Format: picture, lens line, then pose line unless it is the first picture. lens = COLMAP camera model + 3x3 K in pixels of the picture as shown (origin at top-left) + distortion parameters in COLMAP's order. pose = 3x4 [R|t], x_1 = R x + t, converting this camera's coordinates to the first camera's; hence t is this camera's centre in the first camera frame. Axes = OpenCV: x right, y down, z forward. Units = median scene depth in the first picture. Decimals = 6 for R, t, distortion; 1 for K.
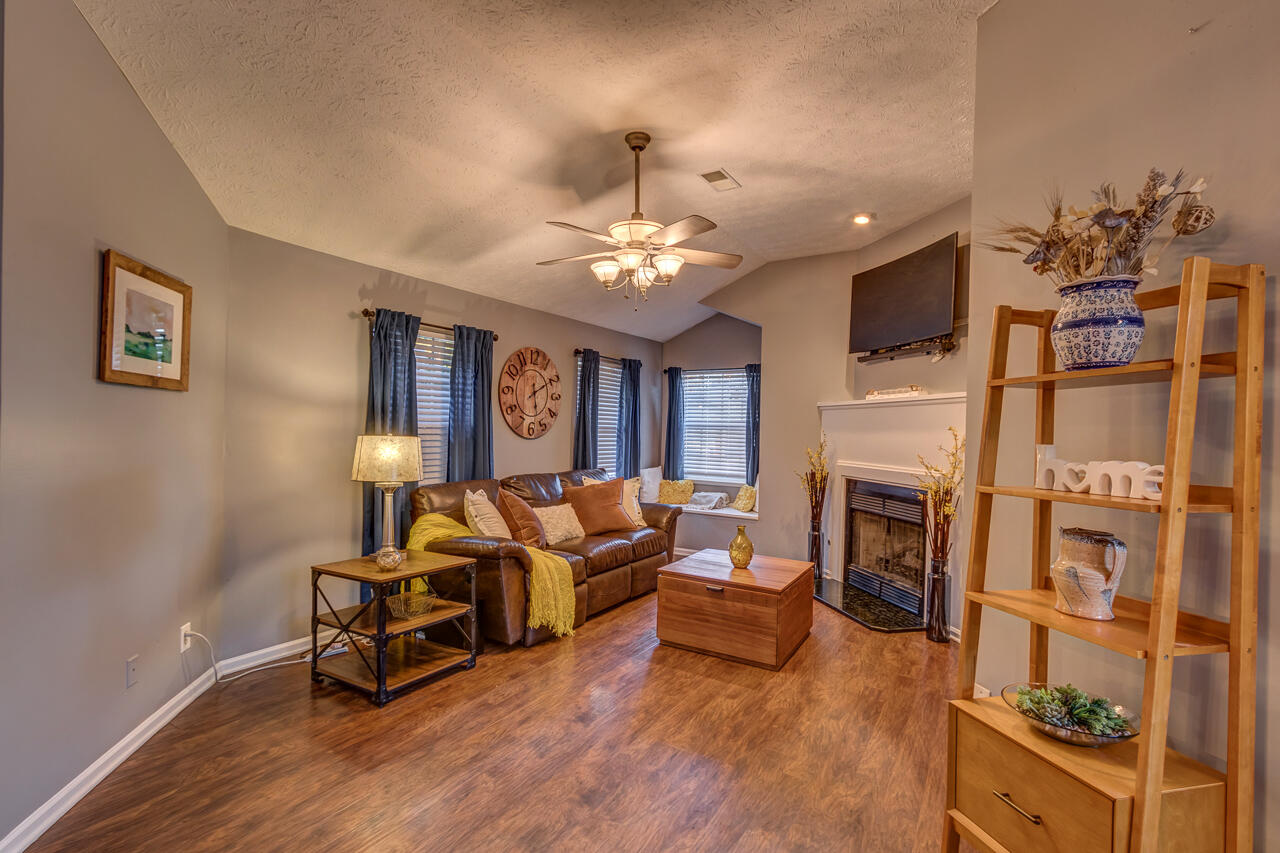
lens RADIAL K [[586.2, 0, 633.5], [0, 586.2, 435.6], [0, 0, 1]] dist [0.004926, -0.000941]
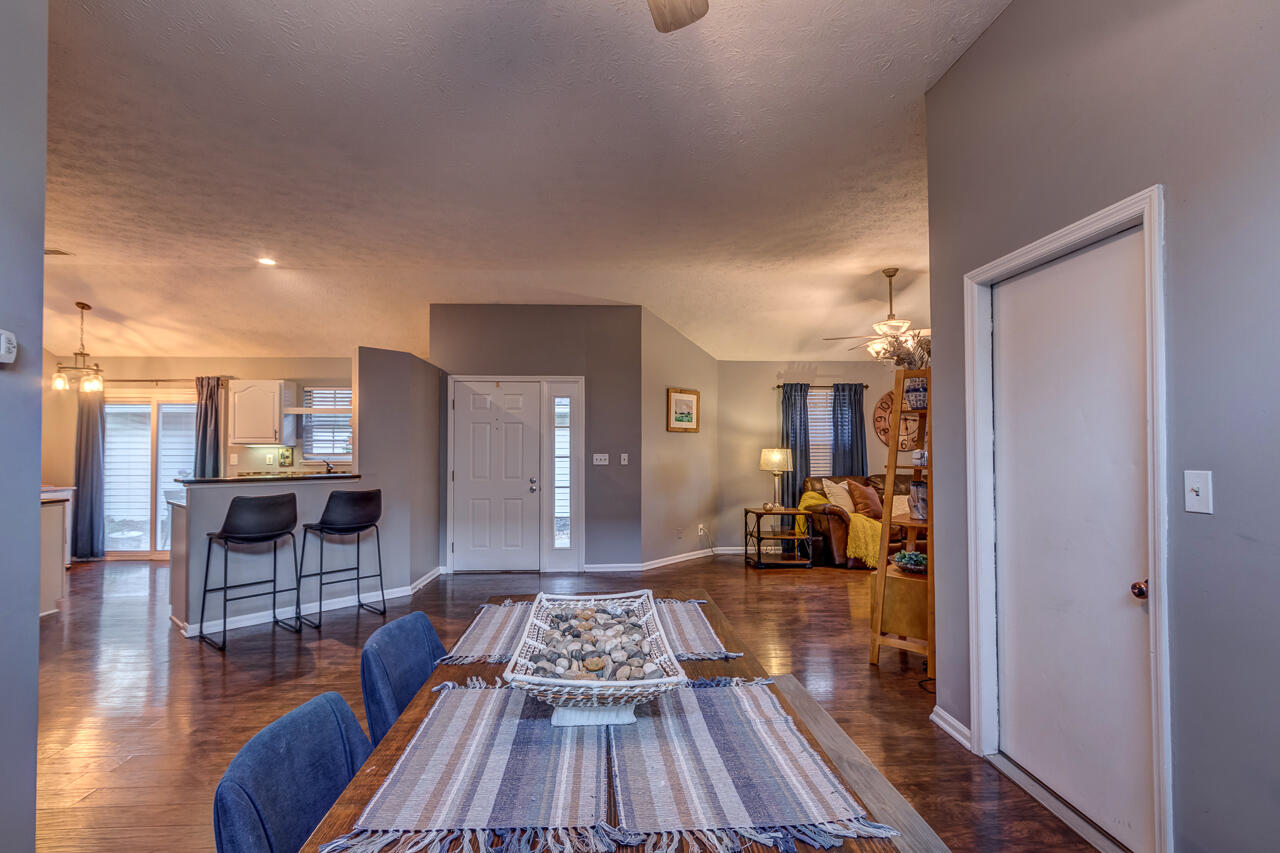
lens RADIAL K [[583.3, 0, 632.4], [0, 583.3, 435.7], [0, 0, 1]] dist [-0.000665, -0.000575]
pose [[0.571159, -0.036244, -0.820039, 0.687506], [0.006001, 0.999182, -0.039982, 0.023606], [0.820818, 0.017915, 0.570909, -0.409654]]
